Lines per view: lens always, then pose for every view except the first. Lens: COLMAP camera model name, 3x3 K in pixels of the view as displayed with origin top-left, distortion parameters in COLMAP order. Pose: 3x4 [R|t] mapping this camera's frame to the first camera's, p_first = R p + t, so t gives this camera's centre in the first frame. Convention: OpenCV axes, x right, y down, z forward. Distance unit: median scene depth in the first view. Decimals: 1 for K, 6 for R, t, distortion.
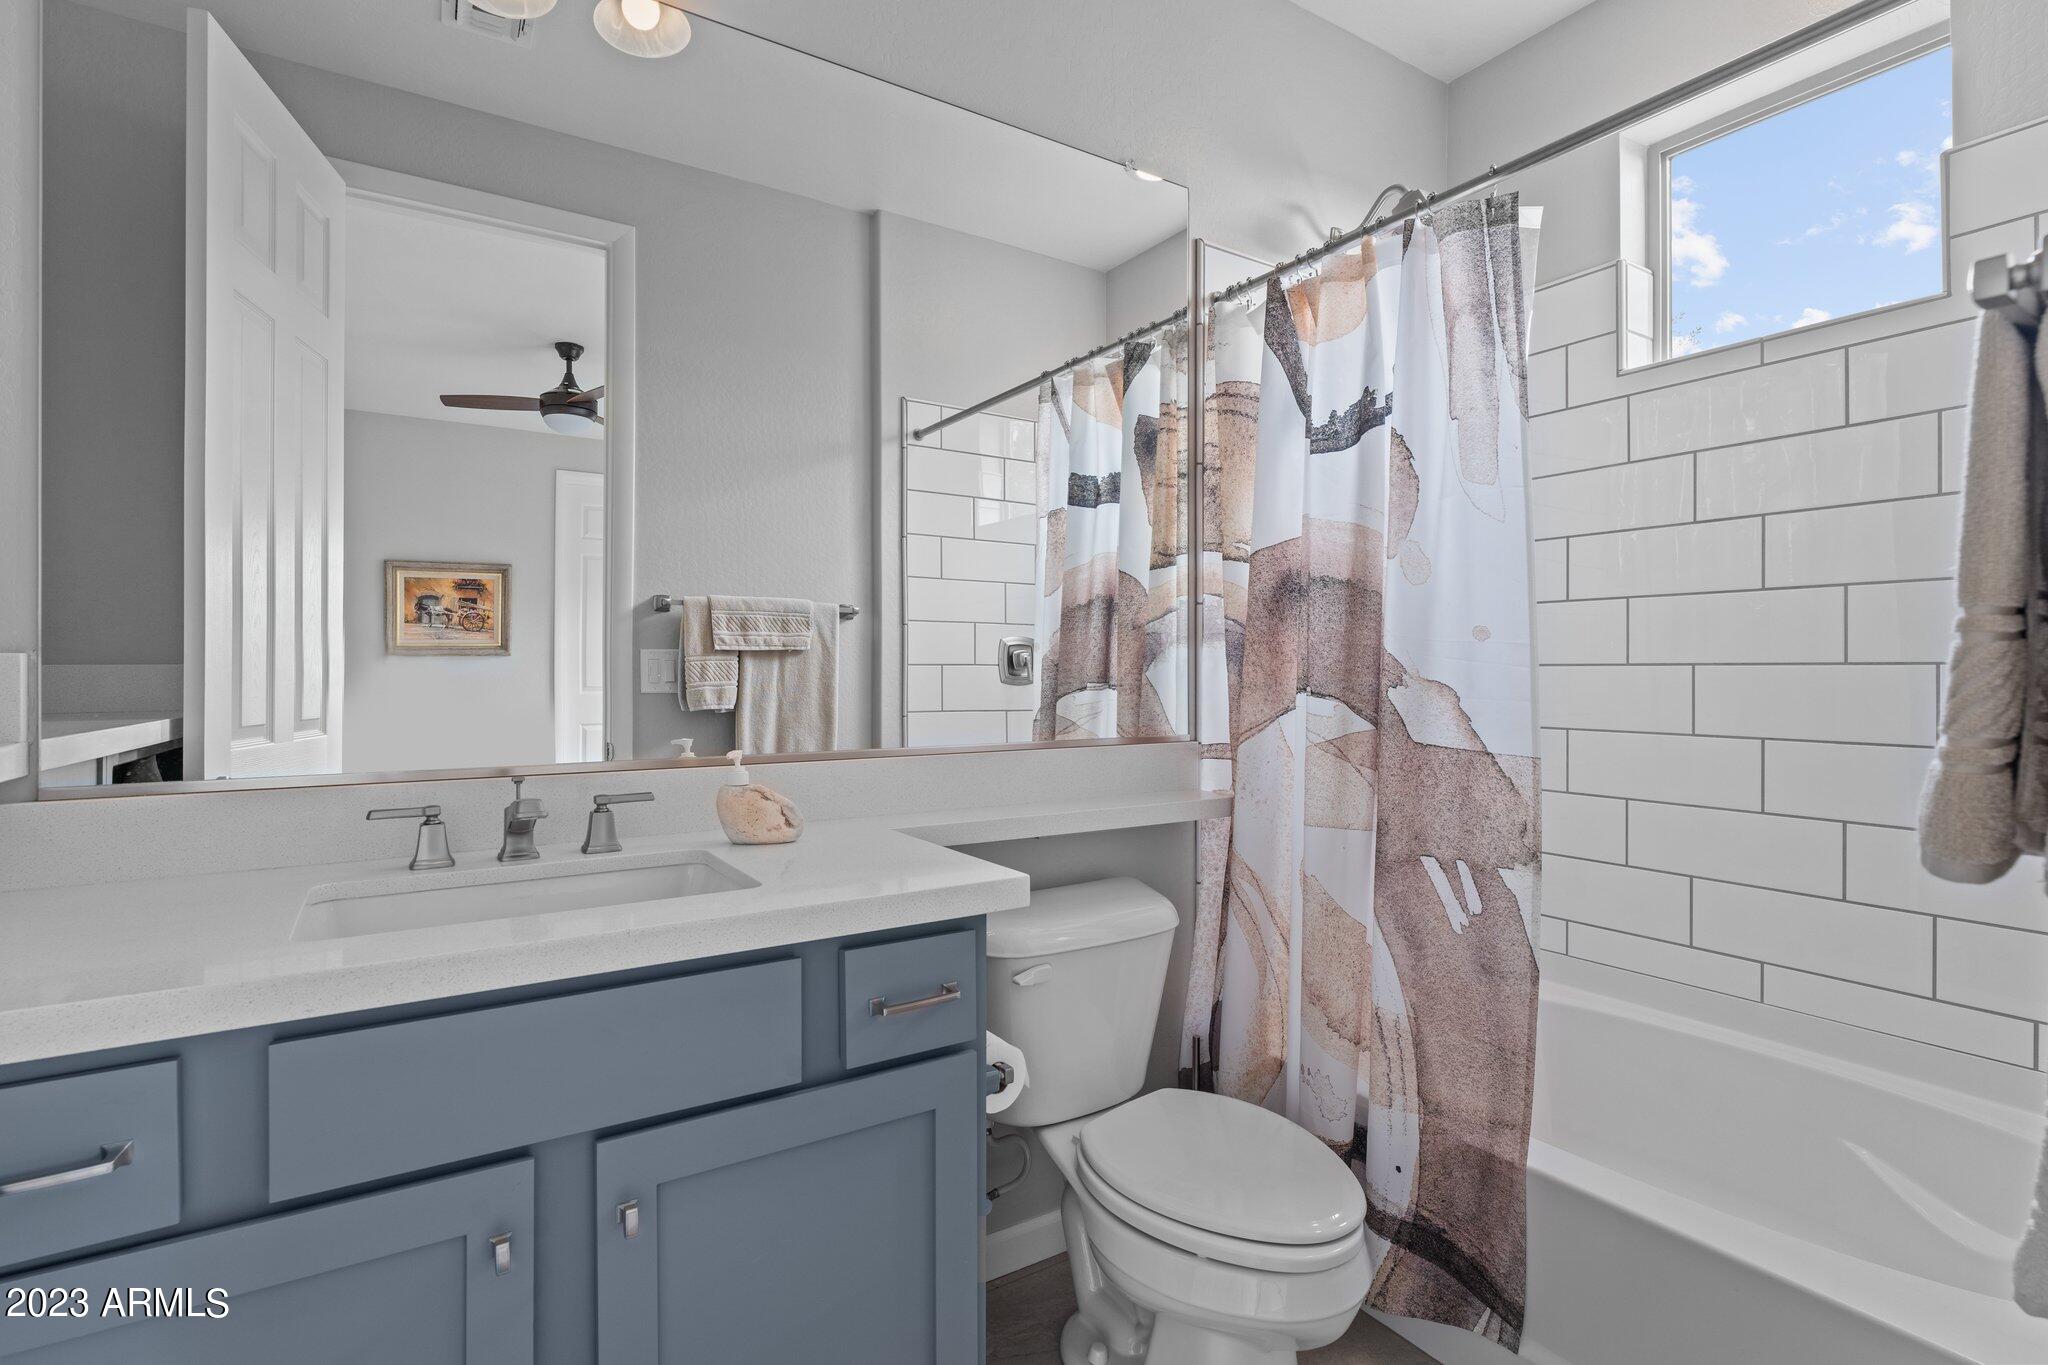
lens RADIAL K [[996.9, 0, 1025.4], [0, 996.9, 677.2], [0, 0, 1]] dist [0.000328, 0.000006]
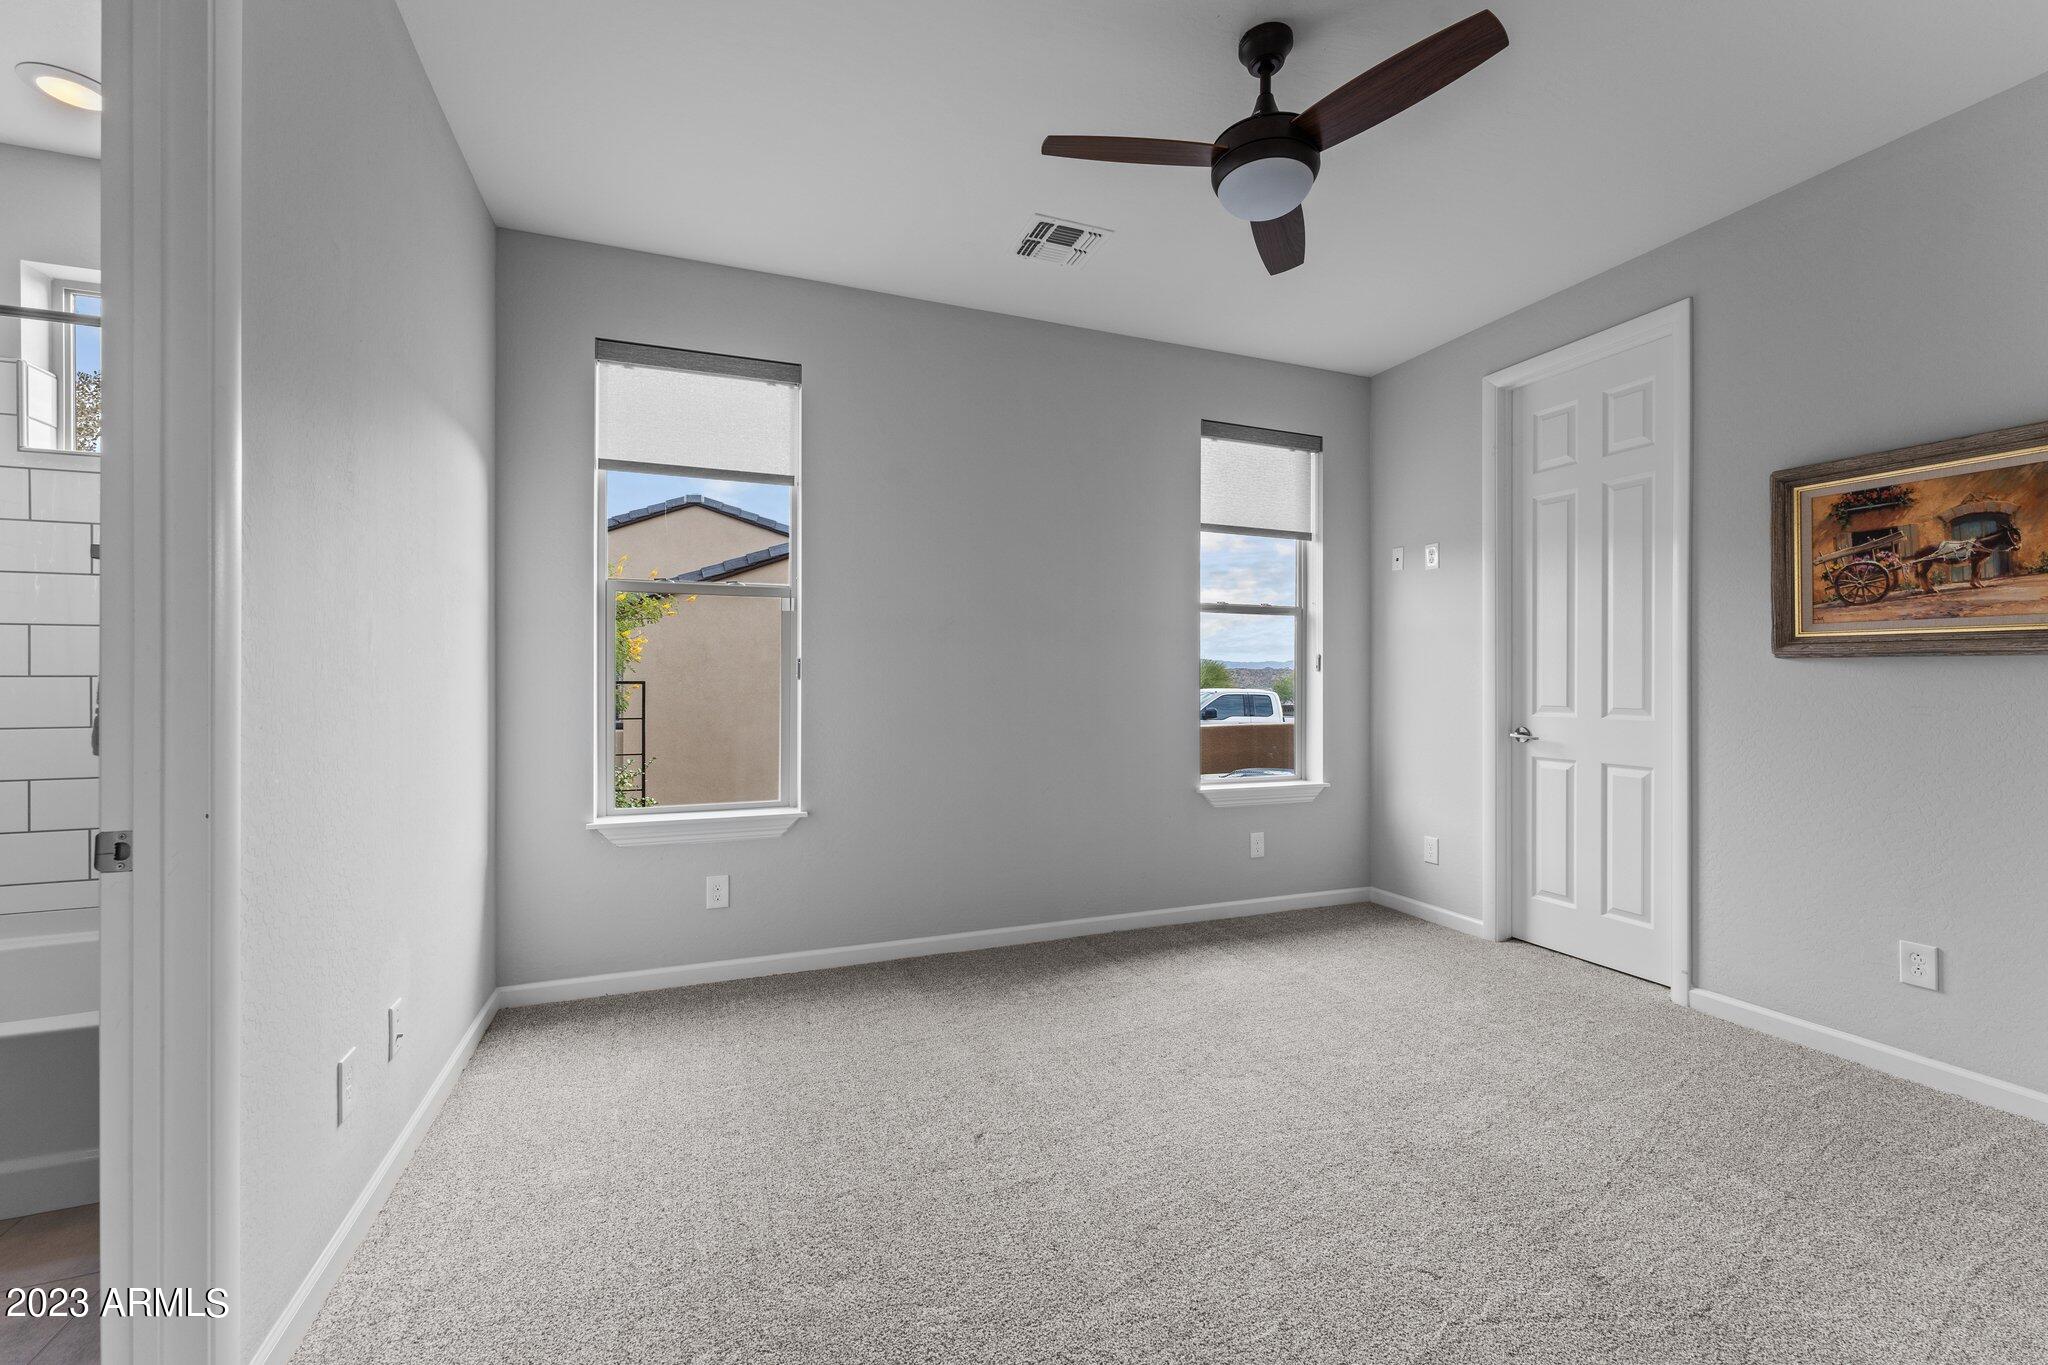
lens RADIAL K [[821.7, 0, 1025.4], [0, 821.7, 681.3], [0, 0, 1]] dist [0.001673, 0.000143]
pose [[0.162839, 0.002225, 0.986650, -0.236308], [0.001477, 0.999996, -0.002499, -0.001647], [-0.986652, 0.001865, 0.162835, -0.443489]]
